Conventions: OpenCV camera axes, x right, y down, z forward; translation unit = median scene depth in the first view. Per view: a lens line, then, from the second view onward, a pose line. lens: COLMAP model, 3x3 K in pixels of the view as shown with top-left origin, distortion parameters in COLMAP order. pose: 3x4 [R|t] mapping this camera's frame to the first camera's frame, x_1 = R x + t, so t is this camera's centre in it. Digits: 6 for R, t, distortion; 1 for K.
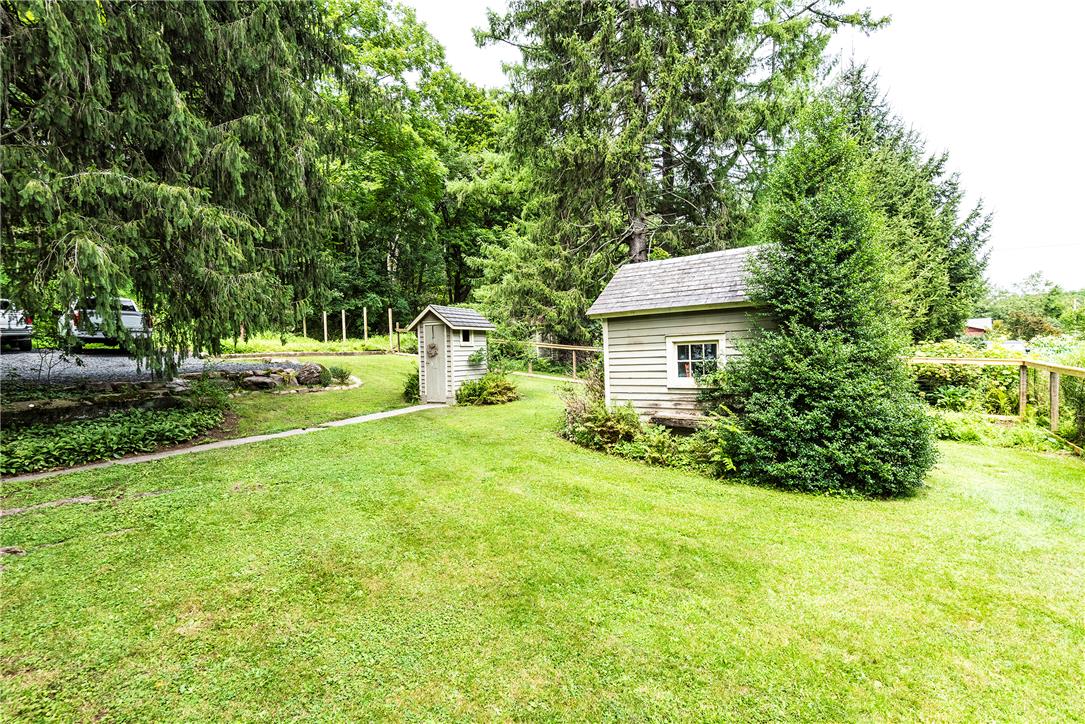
lens RADIAL K [[489.2, 0, 546.8], [0, 489.2, 364.9], [0, 0, 1]] dist [0.029465, -0.014590]
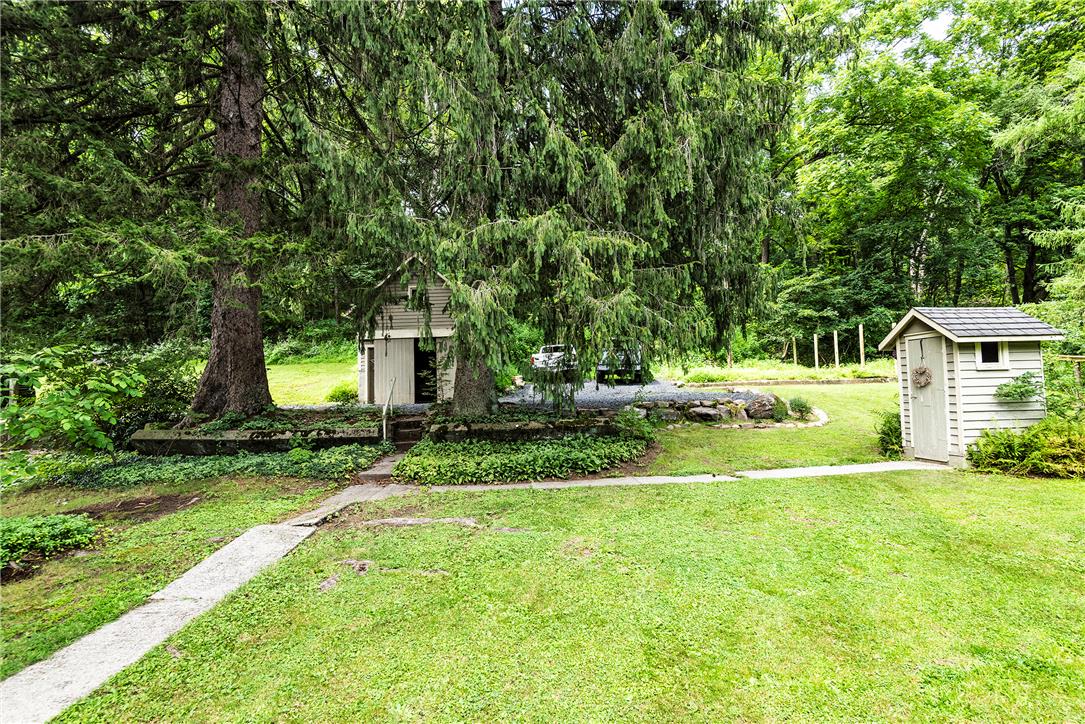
lens RADIAL K [[489.2, 0, 546.8], [0, 489.2, 364.9], [0, 0, 1]] dist [0.029465, -0.014590]
pose [[0.563809, -0.032284, -0.825274, 0.025795], [-0.012899, 0.998770, -0.047884, -0.009014], [0.825805, 0.037643, 0.562699, 0.222100]]
